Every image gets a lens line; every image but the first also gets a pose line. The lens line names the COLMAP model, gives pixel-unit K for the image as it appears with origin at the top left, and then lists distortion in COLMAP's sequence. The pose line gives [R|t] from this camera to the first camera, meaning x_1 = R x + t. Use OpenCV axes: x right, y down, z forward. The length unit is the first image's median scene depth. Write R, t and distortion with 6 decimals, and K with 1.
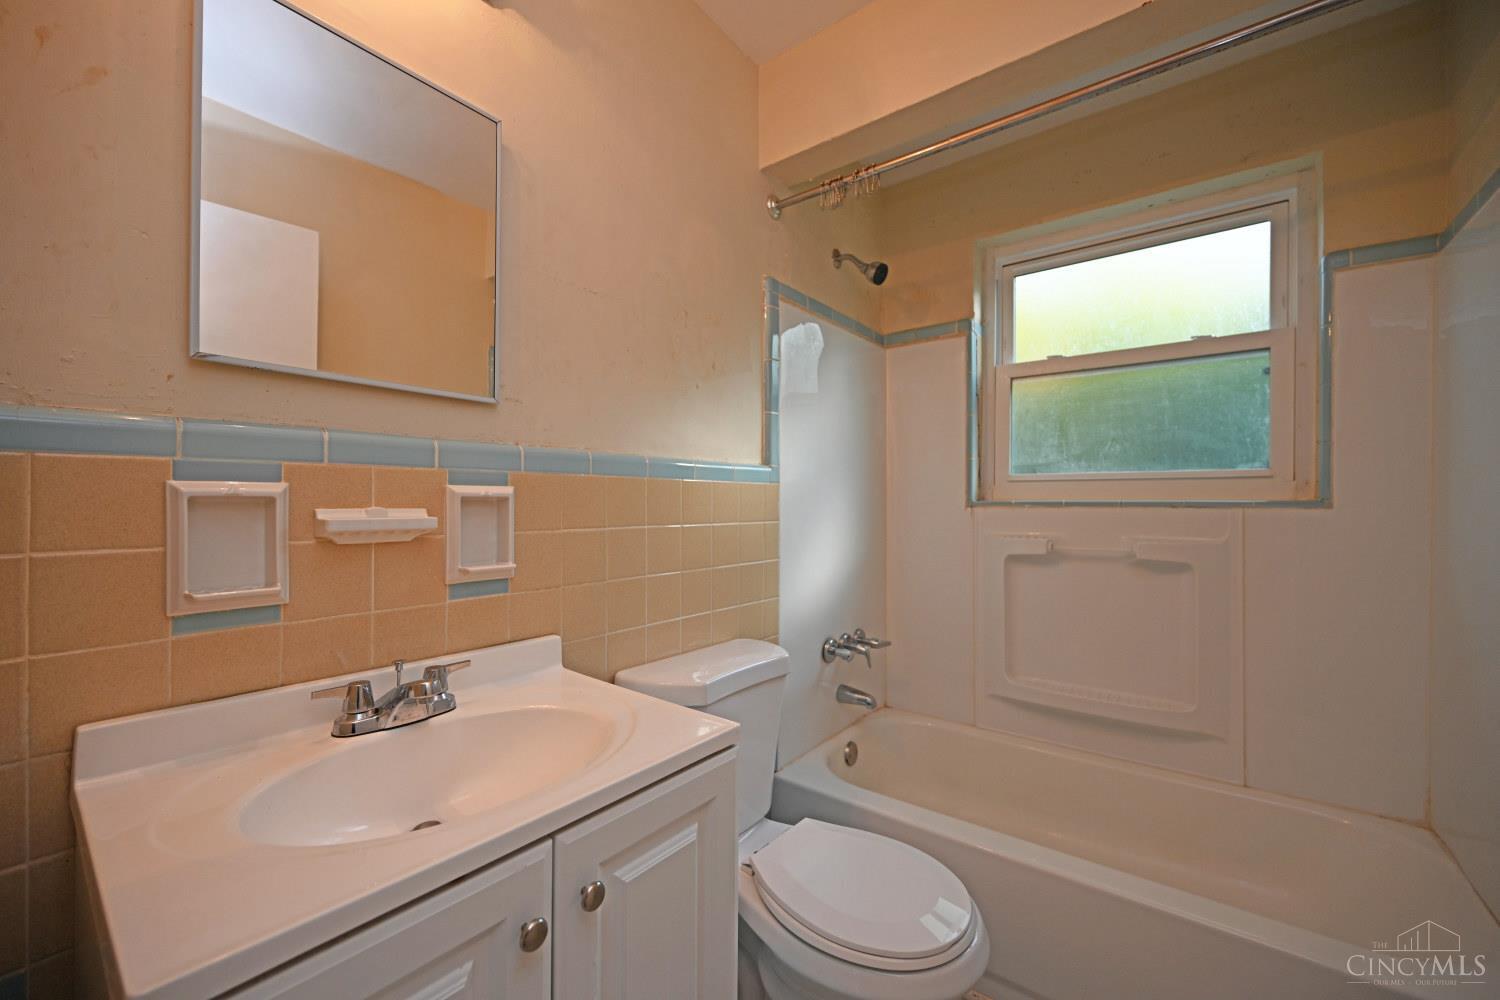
lens RADIAL K [[594.7, 0, 737.6], [0, 594.7, 506.0], [0, 0, 1]] dist [0.001925, -0.000861]
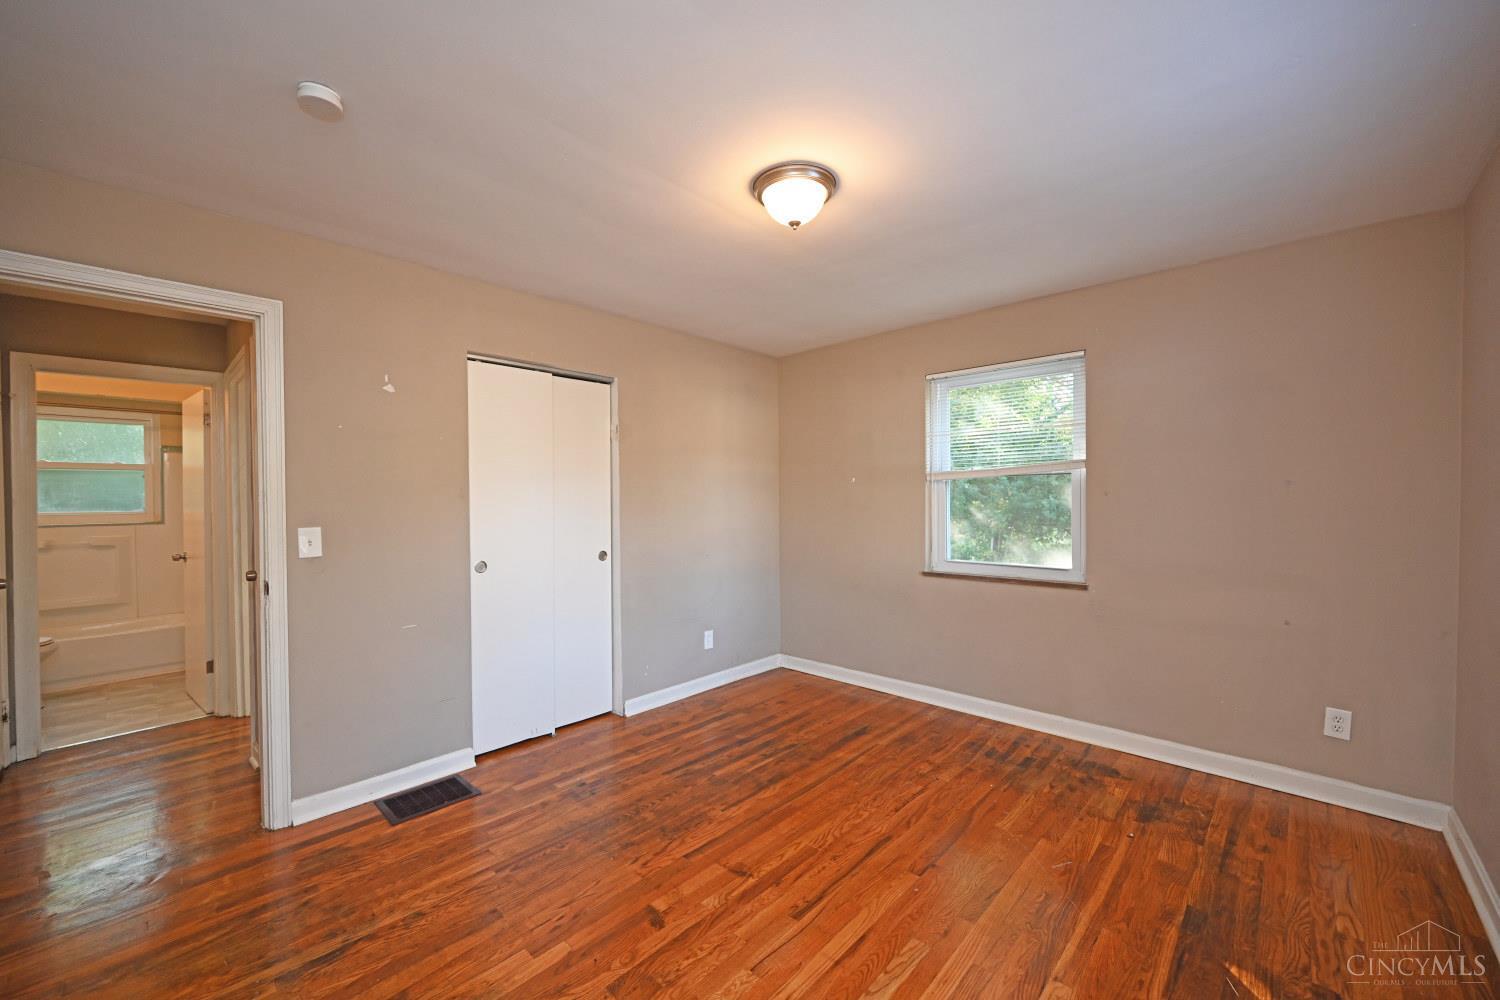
lens RADIAL K [[594.7, 0, 753.5], [0, 594.7, 493.5], [0, 0, 1]] dist [0.001925, -0.000861]
pose [[0.081121, -0.002249, 0.996702, -1.853987], [0.011857, 0.999929, 0.001291, -0.120584], [-0.996634, 0.011713, 0.081142, -2.313471]]
